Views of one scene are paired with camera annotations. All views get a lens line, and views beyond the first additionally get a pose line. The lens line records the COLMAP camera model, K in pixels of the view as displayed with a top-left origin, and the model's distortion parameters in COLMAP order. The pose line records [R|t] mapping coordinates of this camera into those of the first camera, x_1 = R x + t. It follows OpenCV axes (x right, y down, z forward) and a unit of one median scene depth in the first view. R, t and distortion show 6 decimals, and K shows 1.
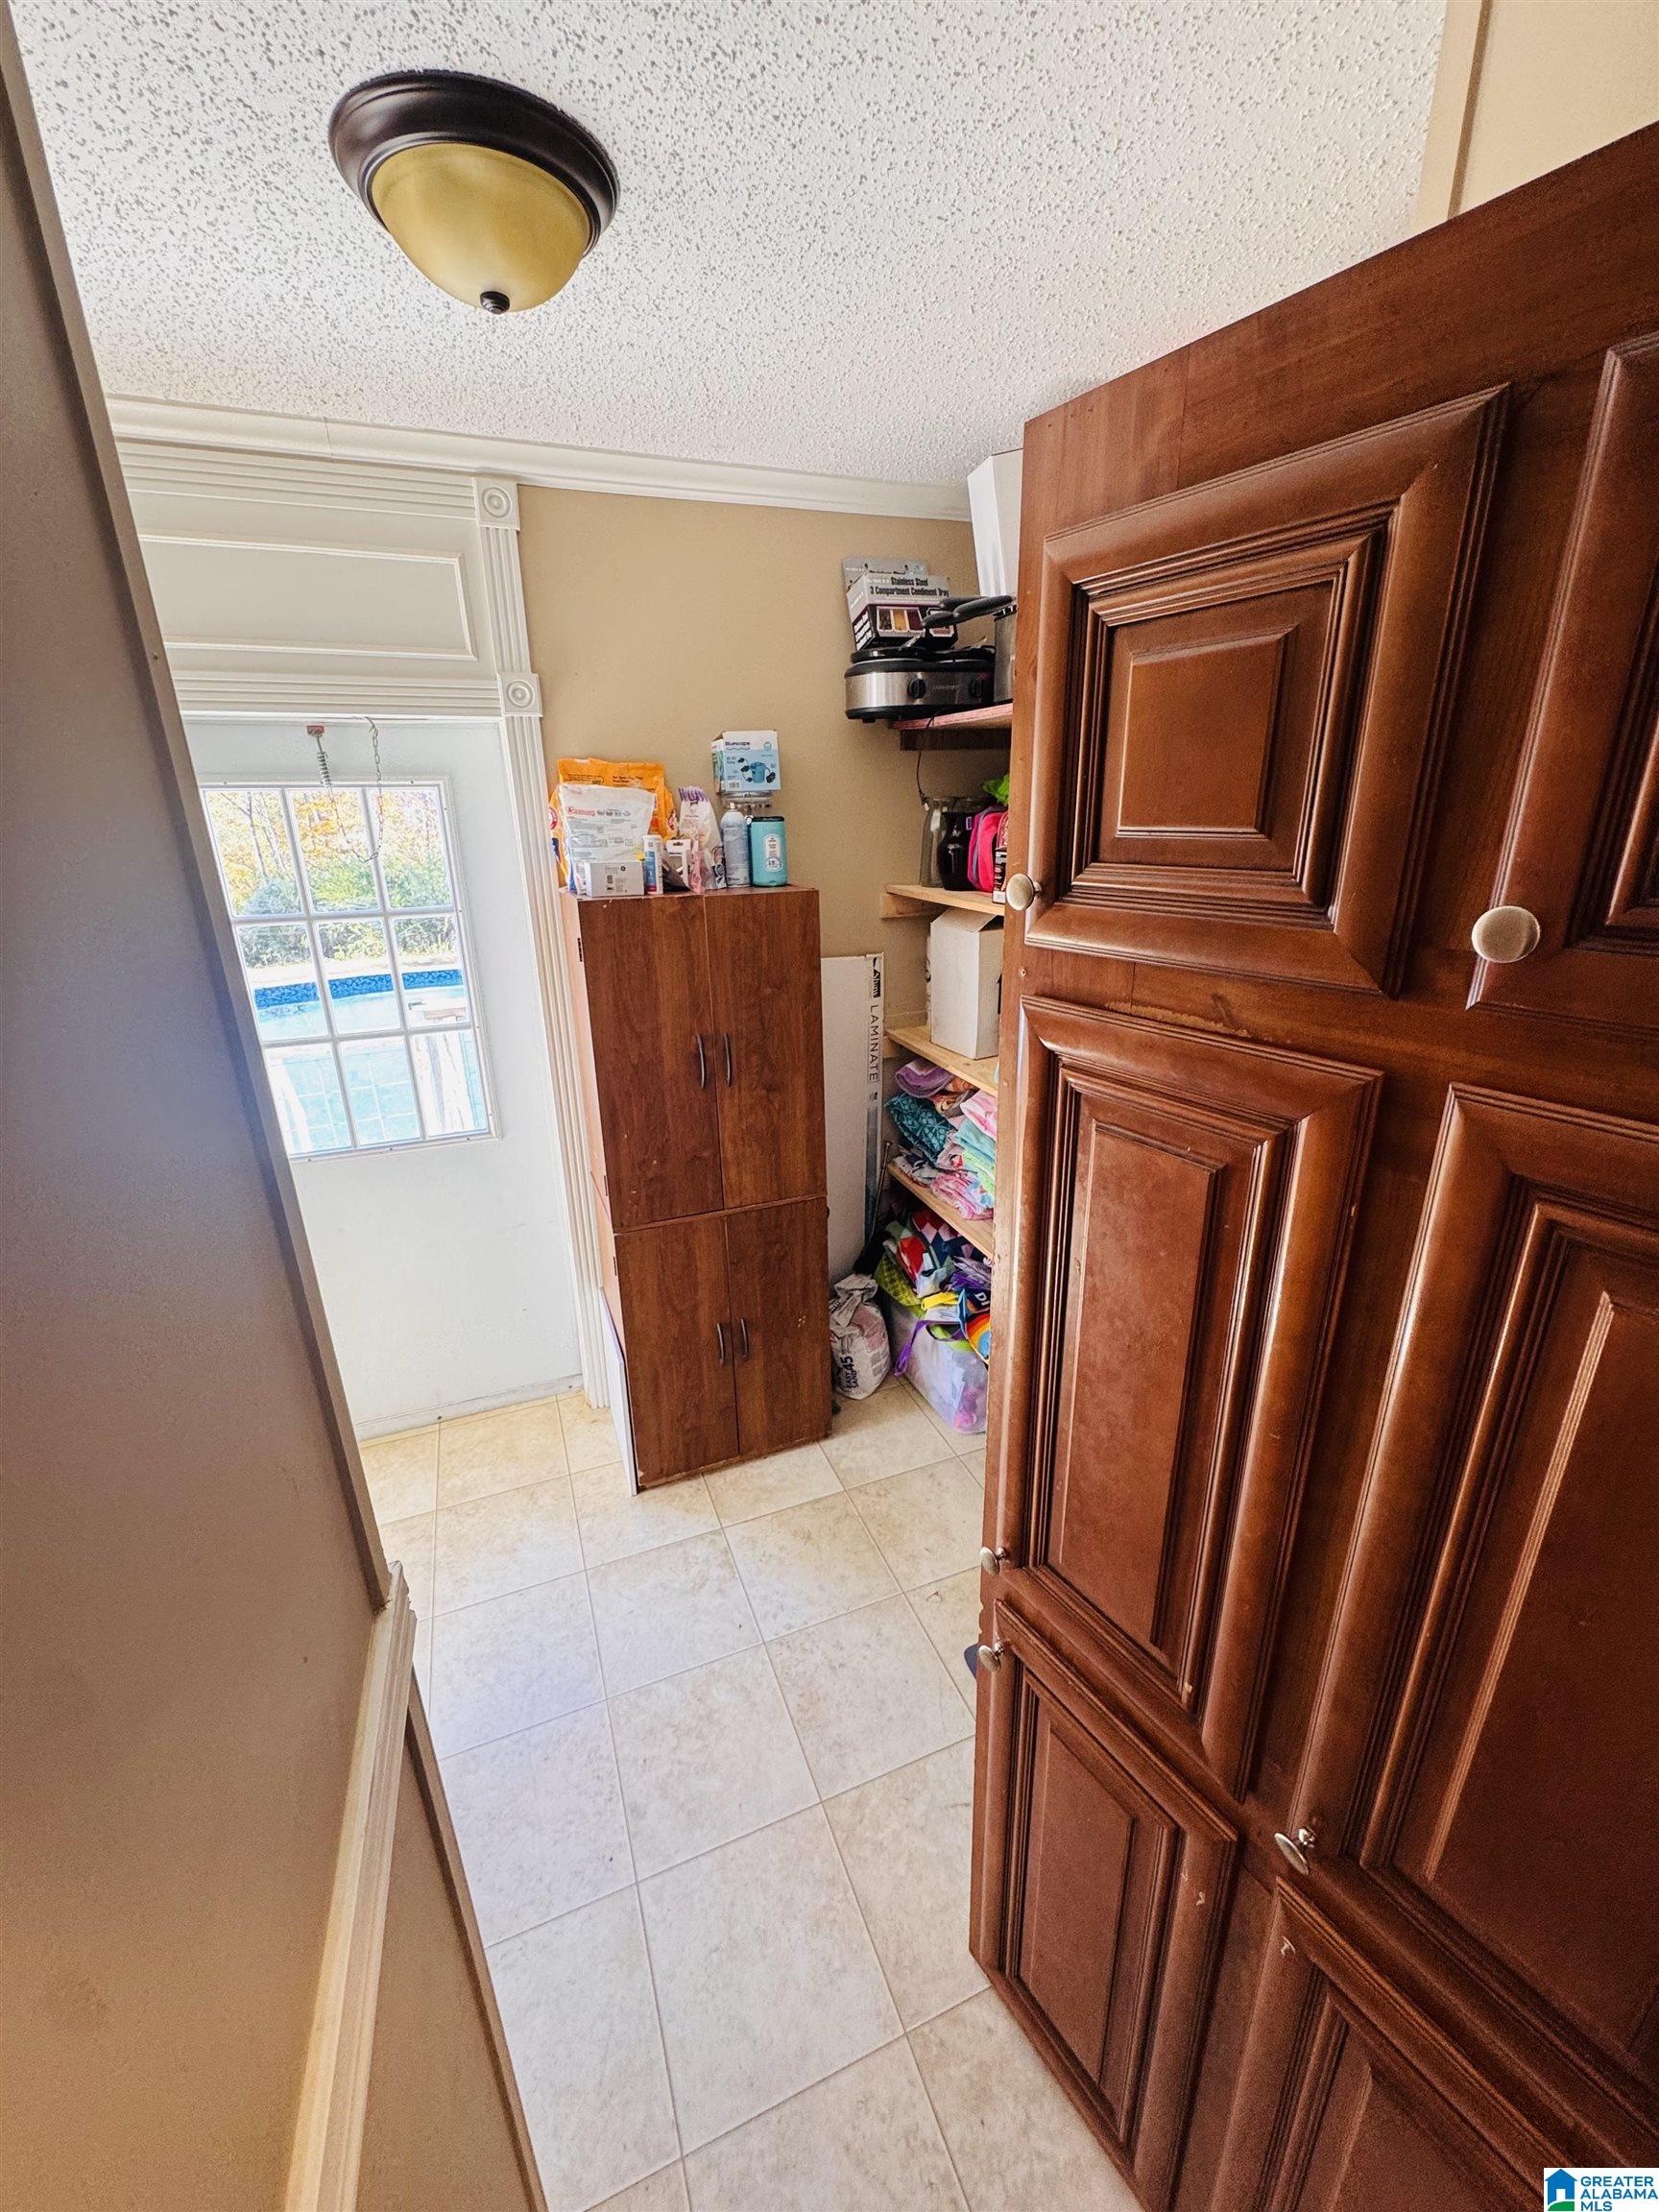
lens RADIAL K [[880.5, 0, 828.2], [0, 880.5, 1103.6], [0, 0, 1]] dist [-0.002303, 0.000064]
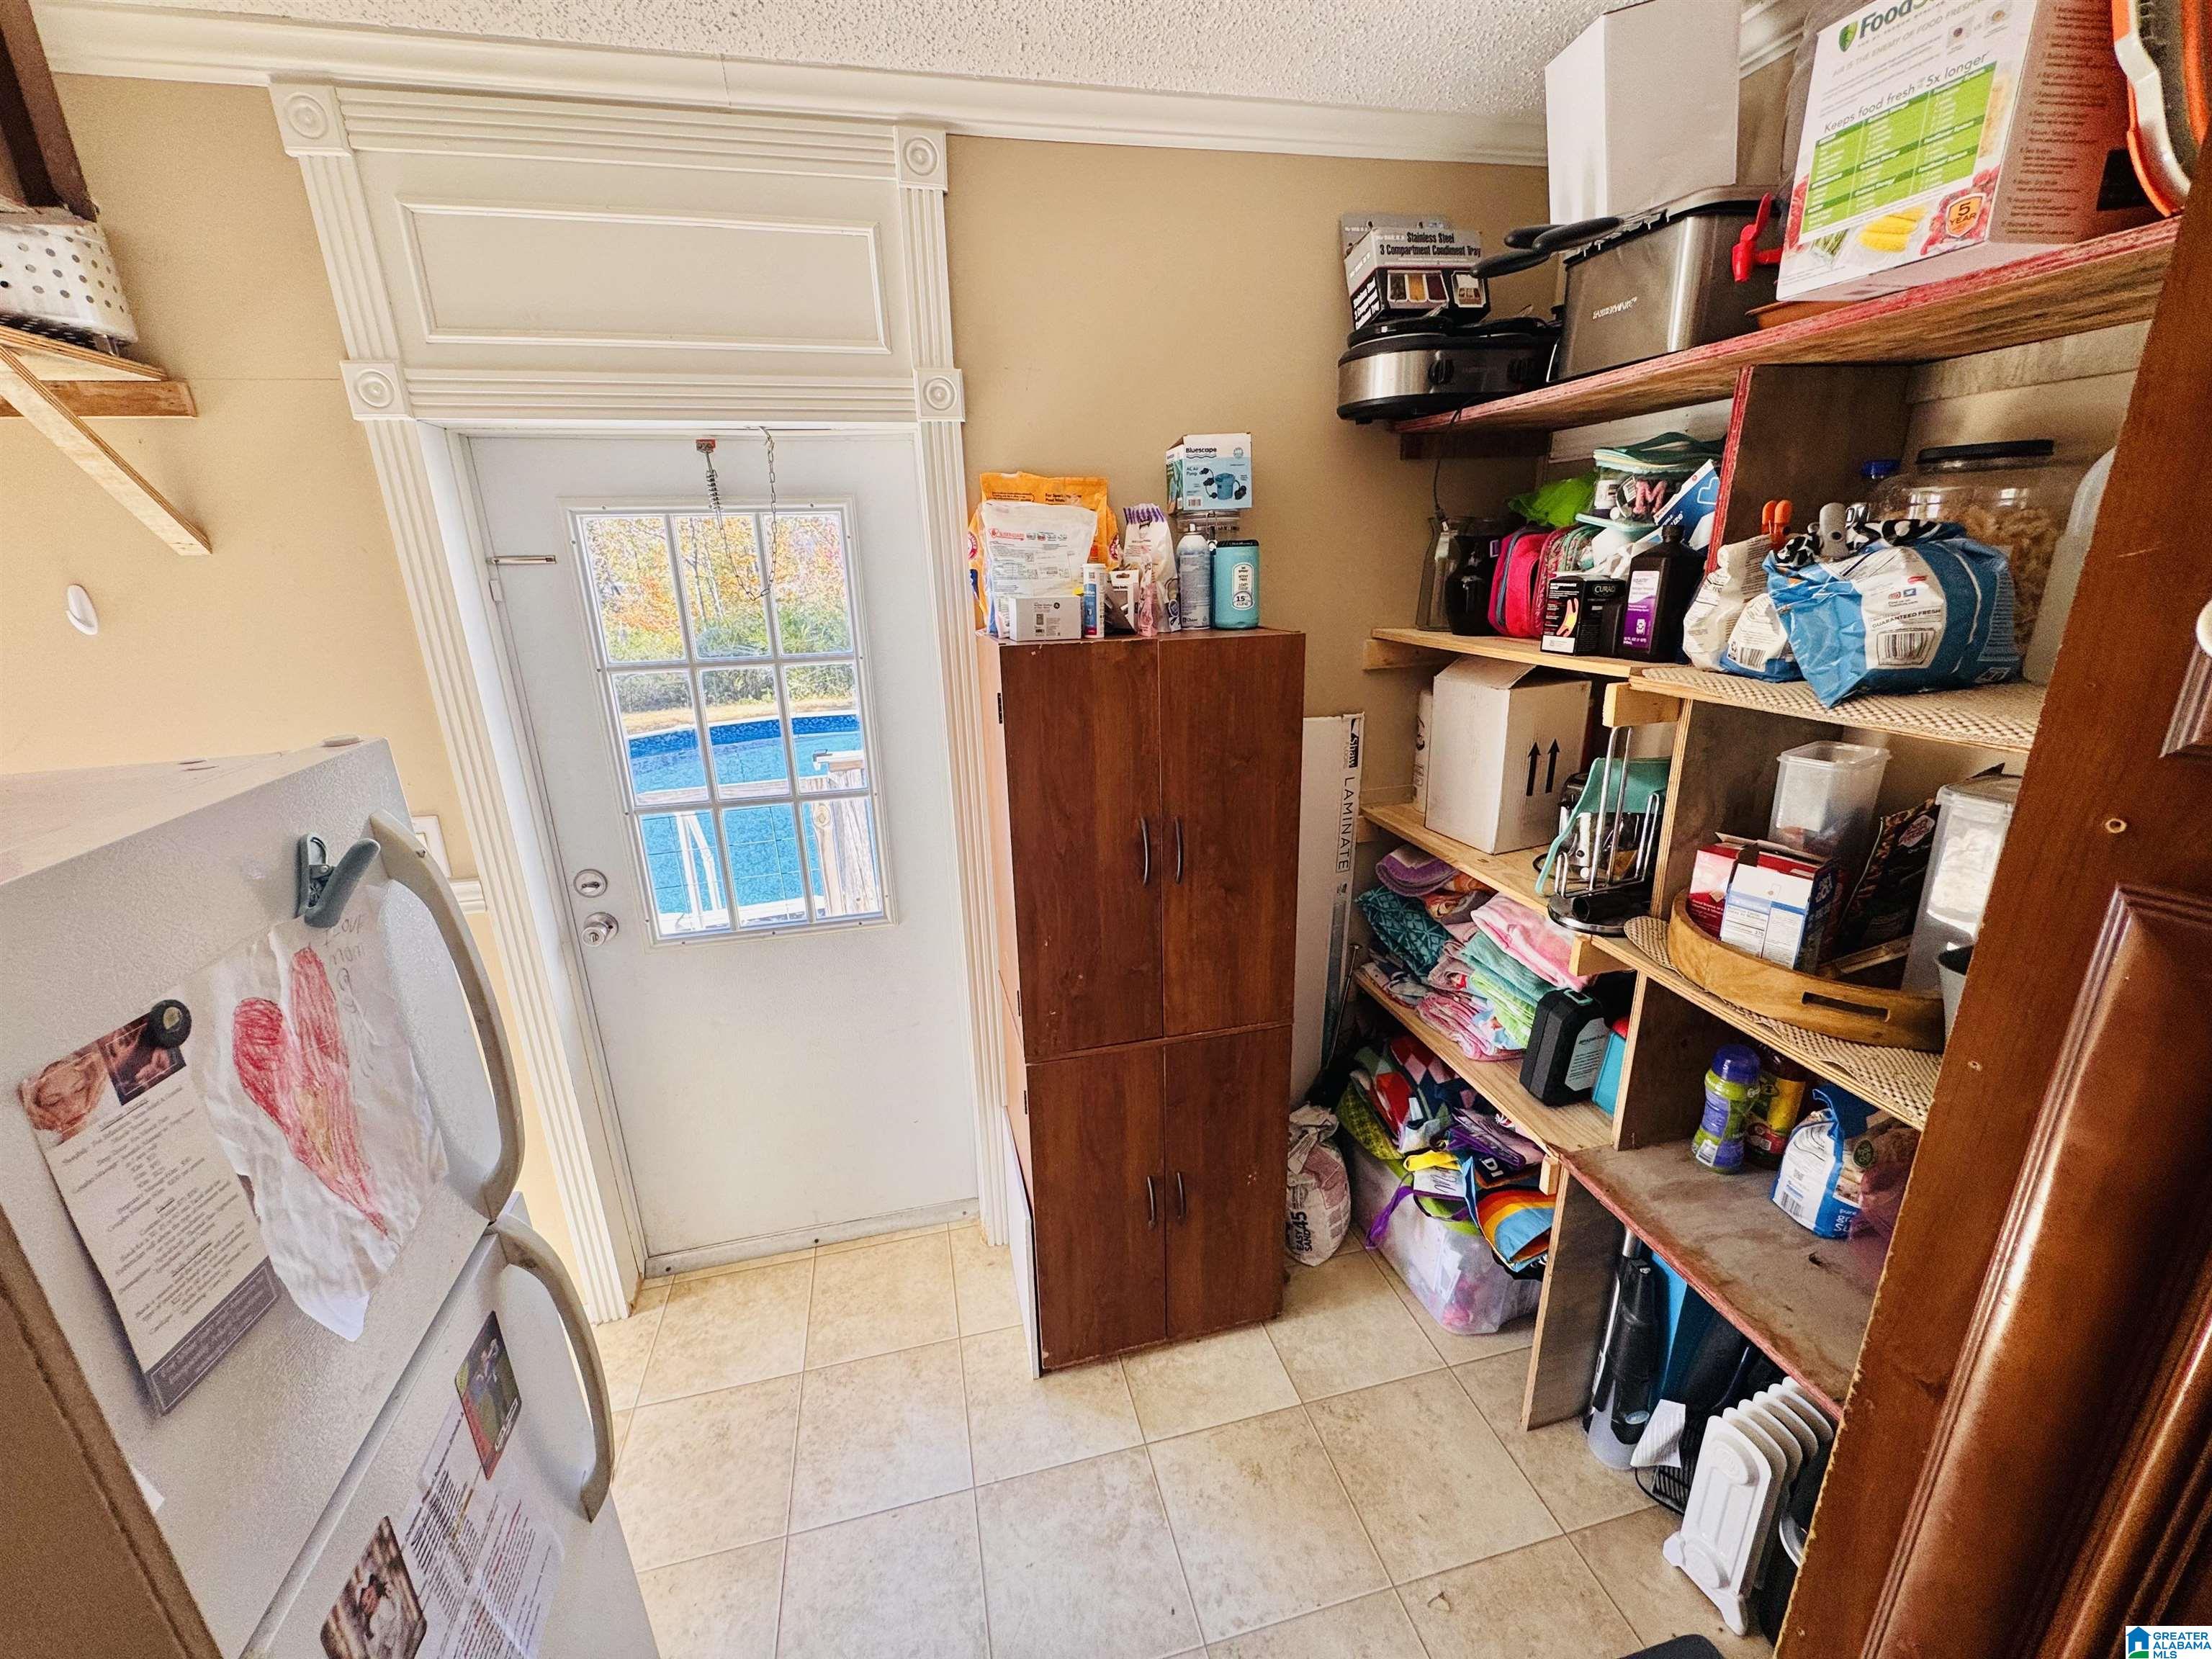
lens RADIAL K [[880.4, 0, 1101.8], [0, 880.4, 828.5], [0, 0, 1]] dist [-0.002125, -0.000151]
pose [[0.989571, 0.032859, -0.140245, -0.067853], [-0.036261, 0.999105, -0.021767, -0.046359], [0.139404, 0.026626, 0.989878, 0.206141]]
